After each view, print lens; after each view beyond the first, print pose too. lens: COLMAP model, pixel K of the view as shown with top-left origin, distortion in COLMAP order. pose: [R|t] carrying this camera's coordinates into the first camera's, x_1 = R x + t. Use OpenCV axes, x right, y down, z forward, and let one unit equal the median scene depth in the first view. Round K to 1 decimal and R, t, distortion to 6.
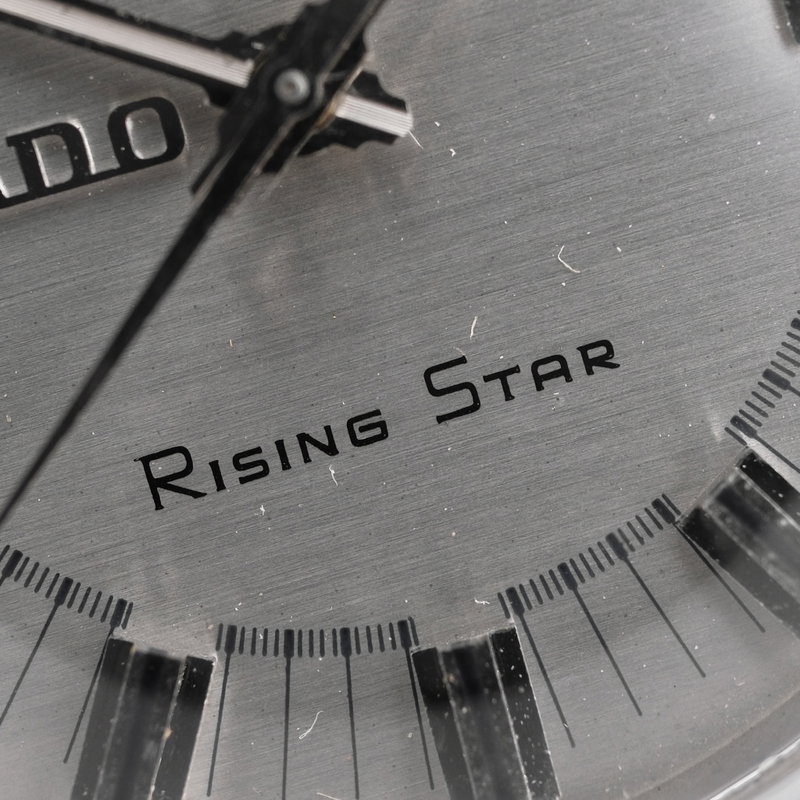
lens RADIAL K [[2764.0, 0, 400.0], [0, 2764.0, 400.0], [0, 0, 1]] dist [0.027142, -0.605753]
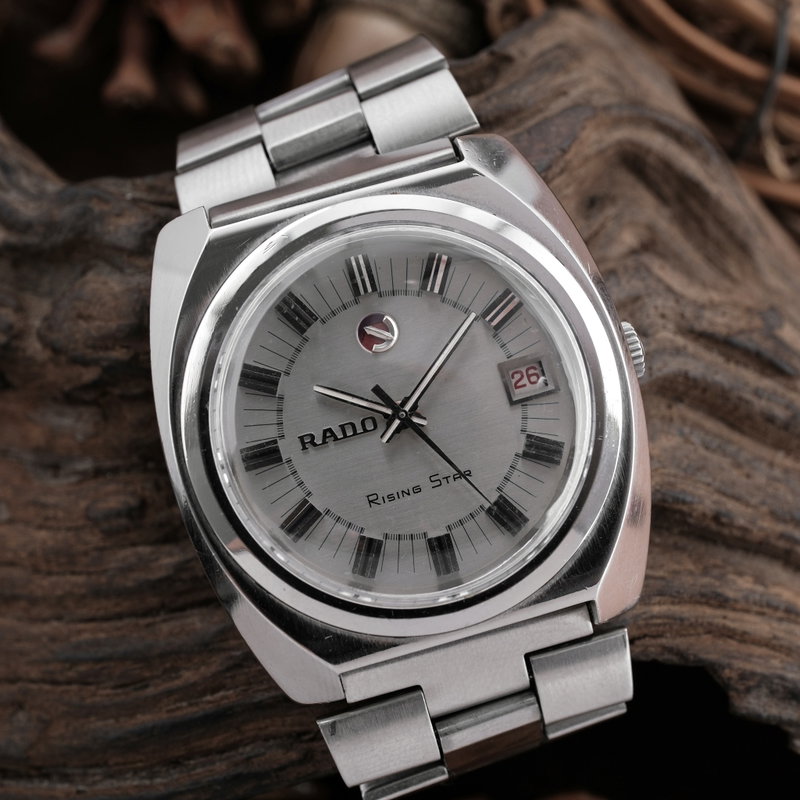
lens RADIAL K [[2764.0, 0, 400.0], [0, 2764.0, 400.0], [0, 0, 1]] dist [0.027142, -0.605753]
pose [[0.999049, 0.005673, 0.043237, -0.236787], [-0.001936, 0.996296, -0.085968, 0.254401], [-0.043565, 0.085802, 0.995359, -3.530214]]
